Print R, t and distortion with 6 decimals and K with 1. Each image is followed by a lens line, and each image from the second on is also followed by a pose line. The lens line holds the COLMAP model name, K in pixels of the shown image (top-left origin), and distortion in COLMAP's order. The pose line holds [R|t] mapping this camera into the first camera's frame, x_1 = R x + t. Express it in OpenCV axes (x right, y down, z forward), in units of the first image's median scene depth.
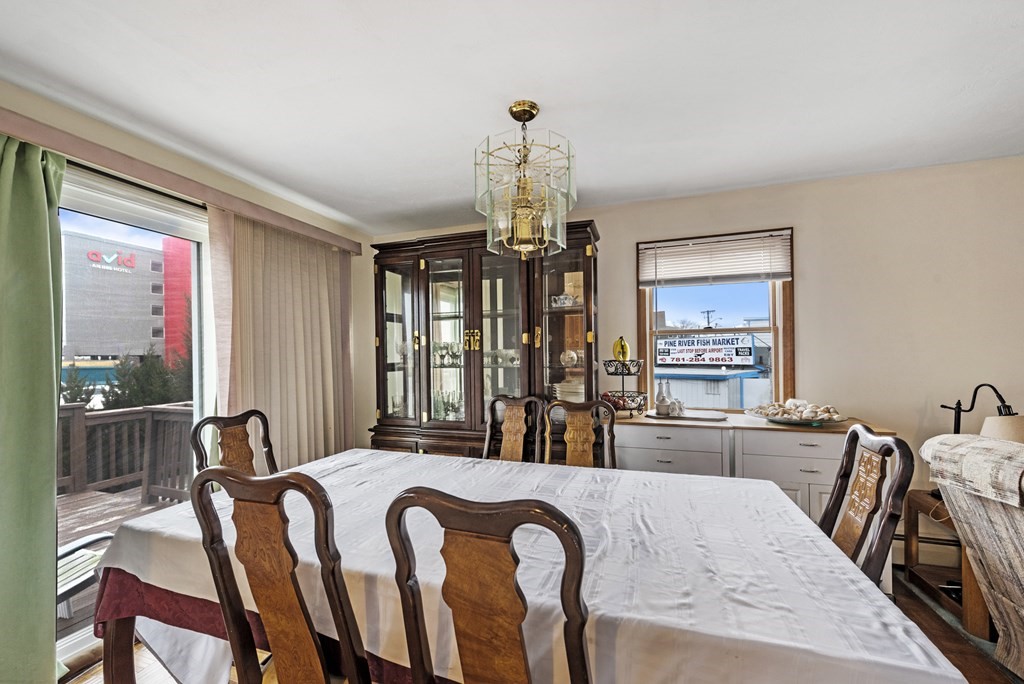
lens RADIAL K [[412.8, 0, 514.6], [0, 412.8, 358.7], [0, 0, 1]] dist [0.003858, -0.003104]
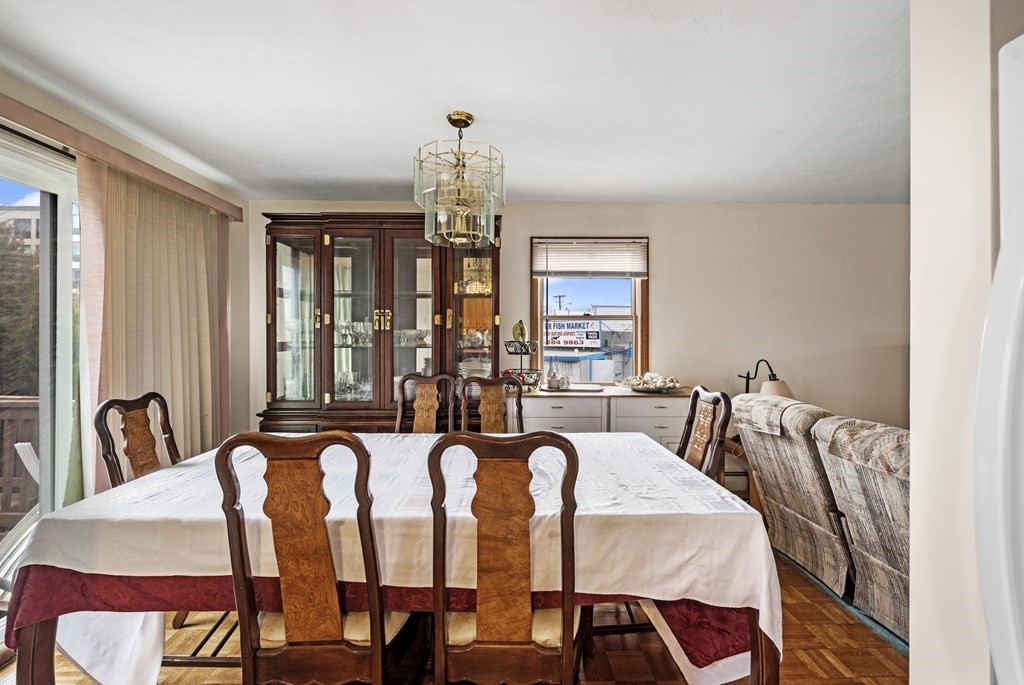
lens RADIAL K [[454.9, 0, 509.6], [0, 454.9, 341.8], [0, 0, 1]] dist [-0.001503, -0.002621]
pose [[0.938506, 0.008792, 0.345151, -0.221852], [-0.009409, 0.999956, 0.000112, 0.006275], [-0.345135, -0.003353, 0.938547, -0.173433]]
